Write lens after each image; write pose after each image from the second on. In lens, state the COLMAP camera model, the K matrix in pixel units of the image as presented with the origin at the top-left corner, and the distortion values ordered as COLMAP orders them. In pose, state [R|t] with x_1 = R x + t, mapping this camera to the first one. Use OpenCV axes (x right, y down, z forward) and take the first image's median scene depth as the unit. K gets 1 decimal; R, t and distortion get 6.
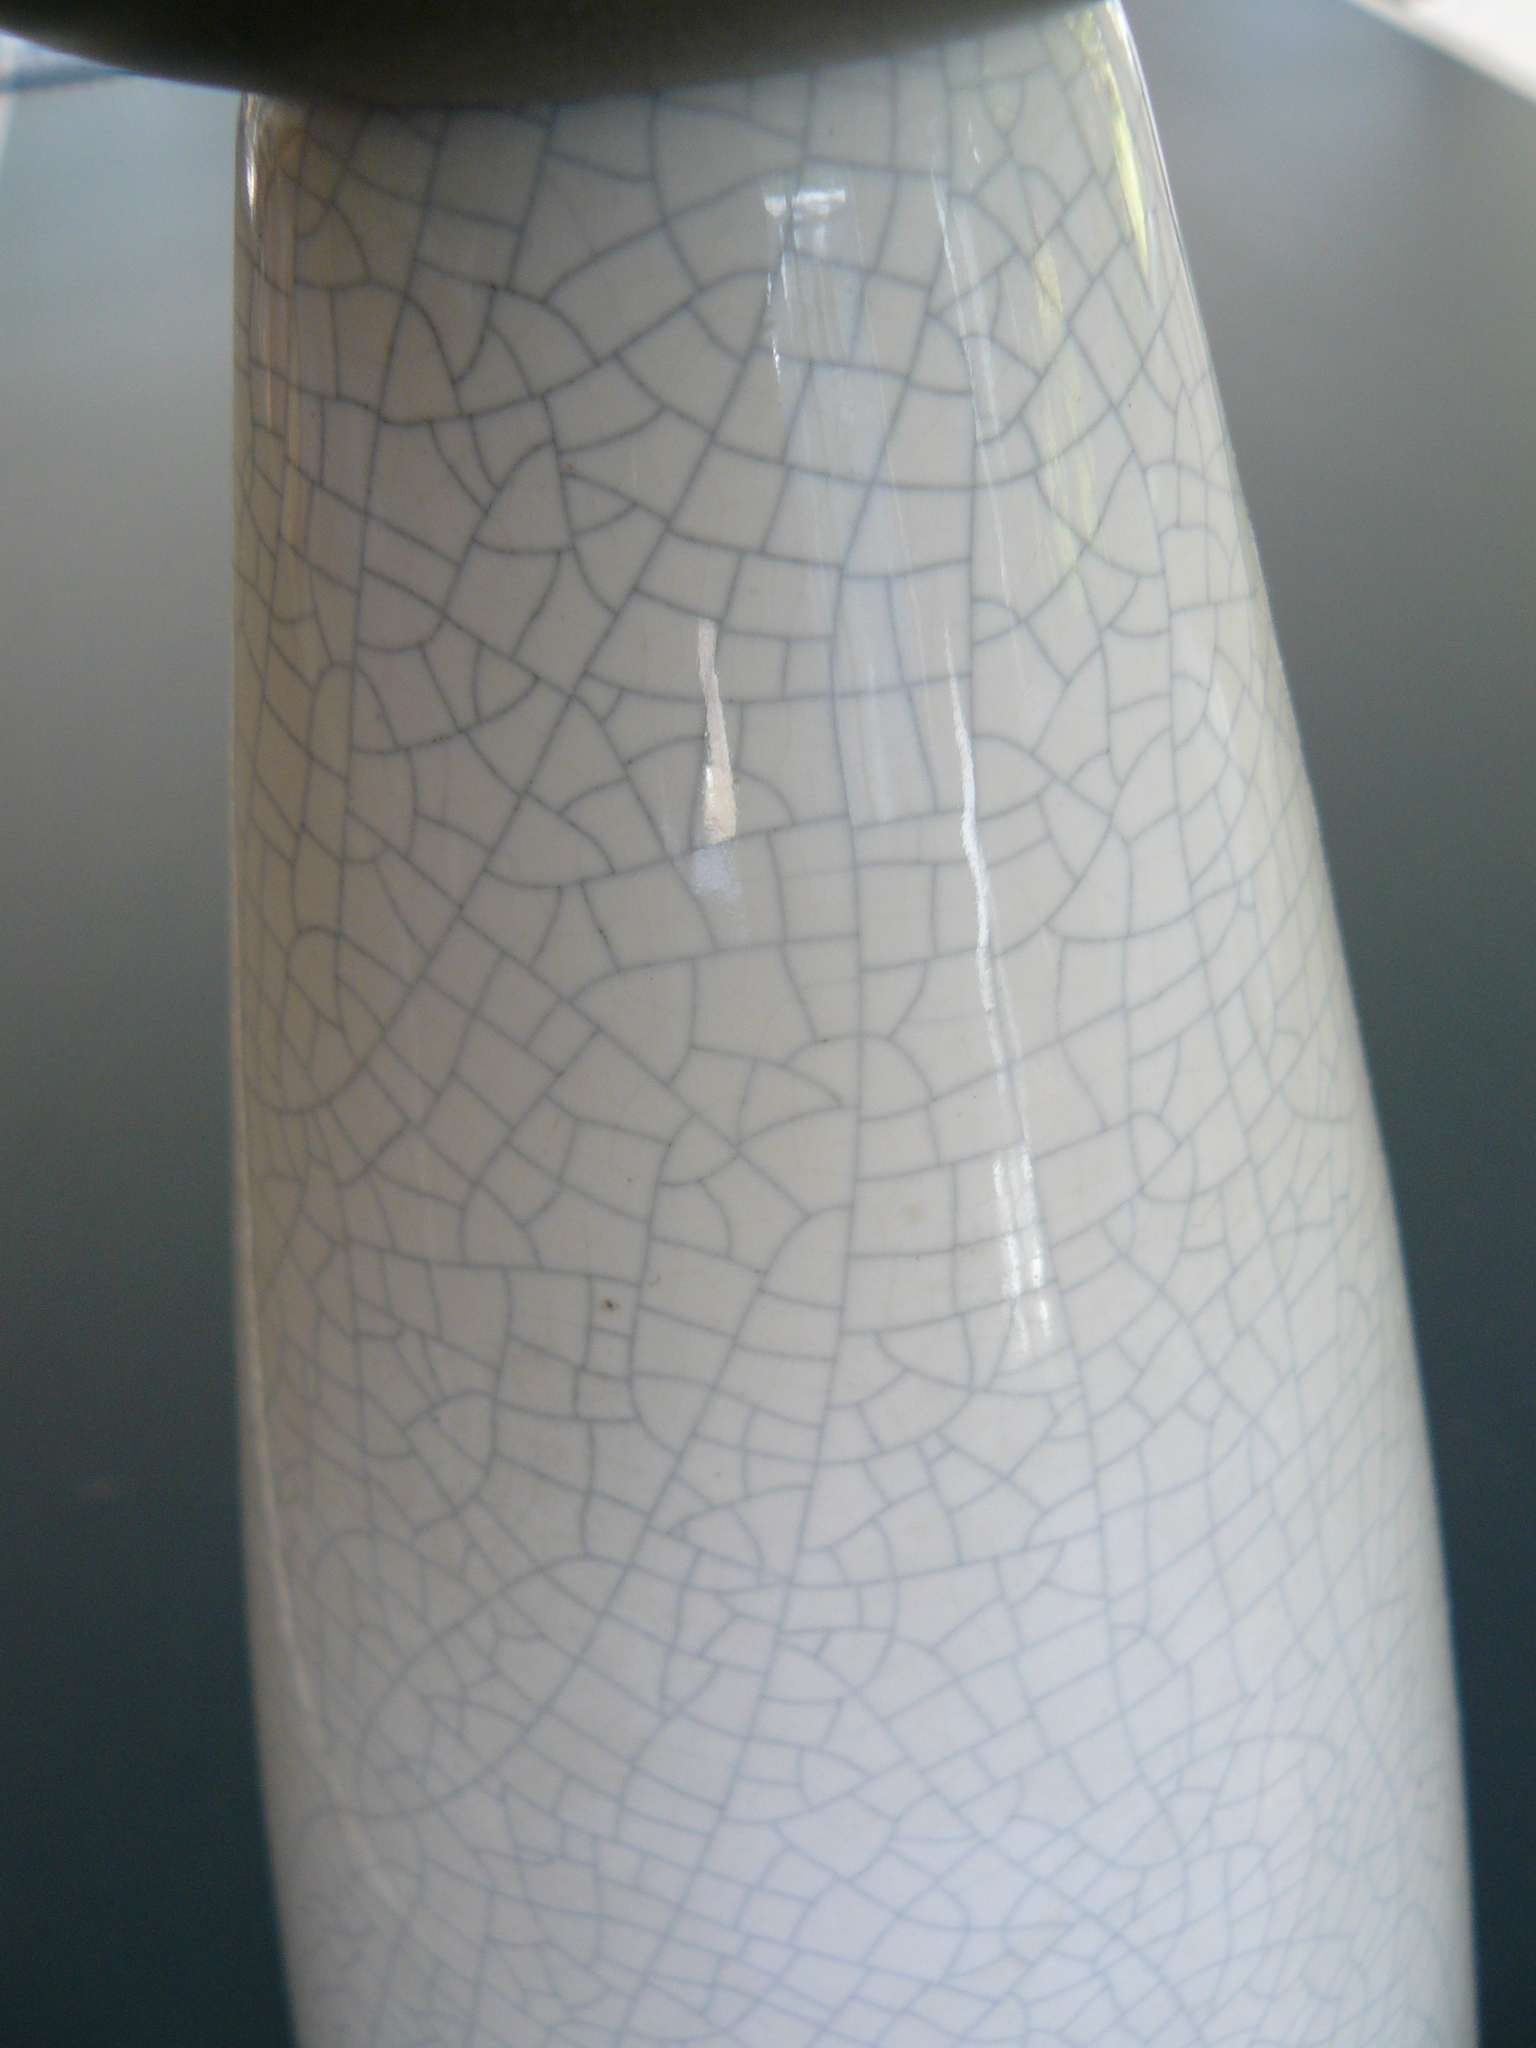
lens RADIAL K [[2320.0, 0, 768.0], [0, 2320.0, 1024.0], [0, 0, 1]] dist [-0.250897, 0.237764]
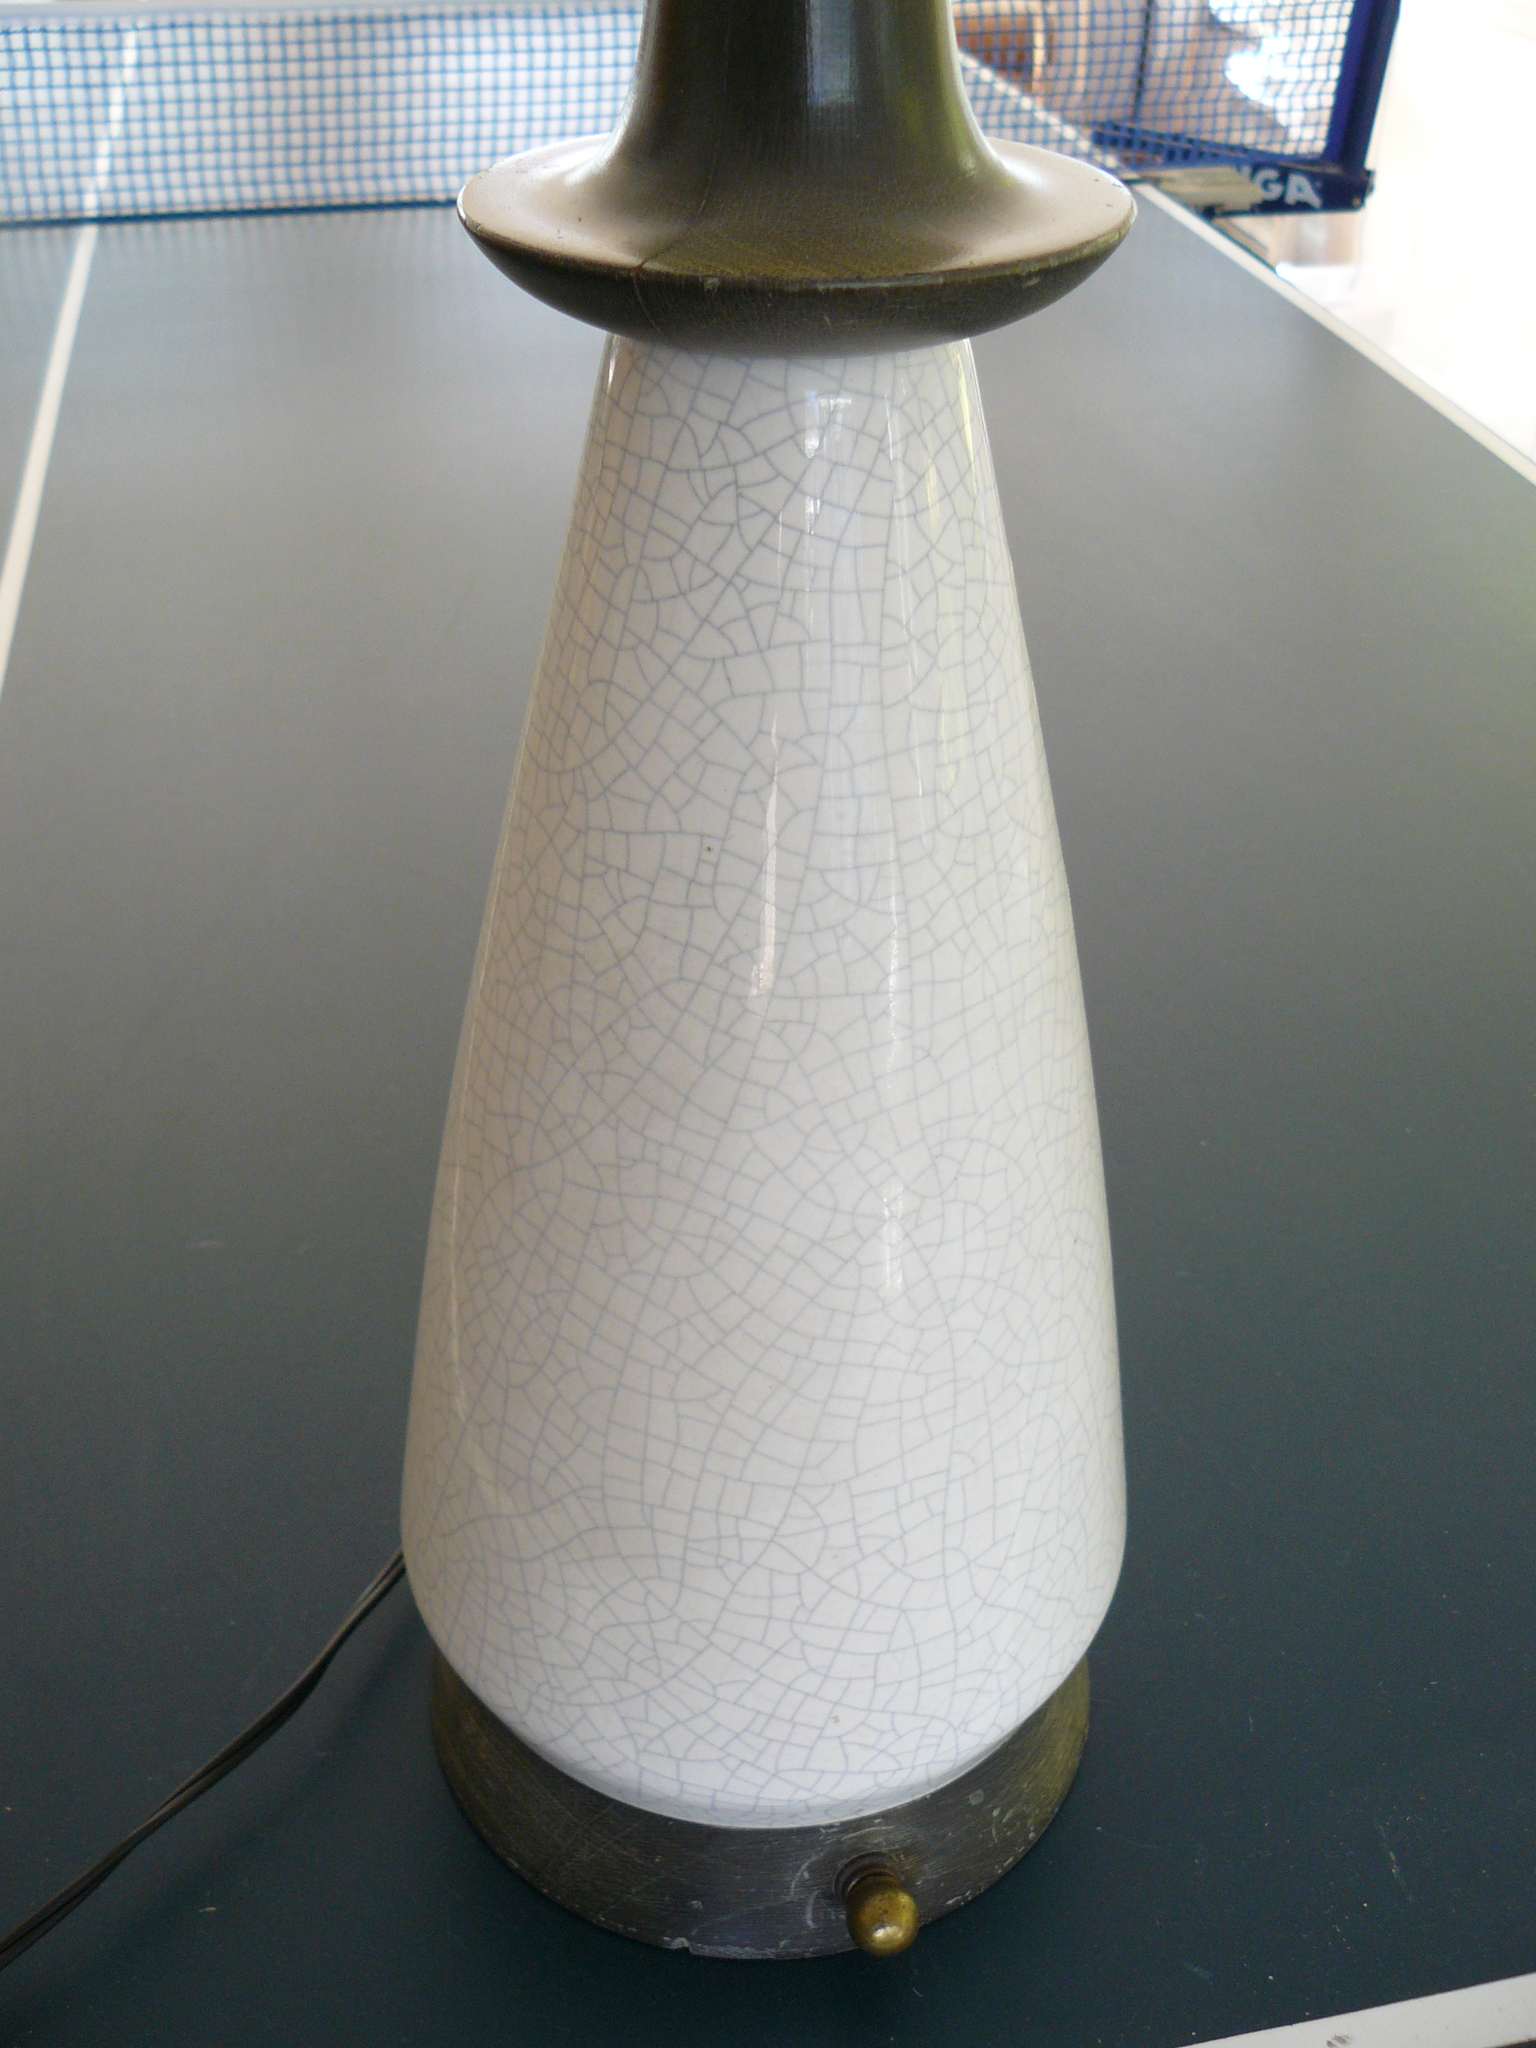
lens RADIAL K [[2320.0, 0, 768.0], [0, 2320.0, 1024.0], [0, 0, 1]] dist [-0.250897, 0.237764]
pose [[0.994881, 0.088555, 0.048677, -0.109537], [-0.084606, 0.993362, -0.077934, 0.483941], [-0.055256, 0.073416, 0.995769, -1.354765]]
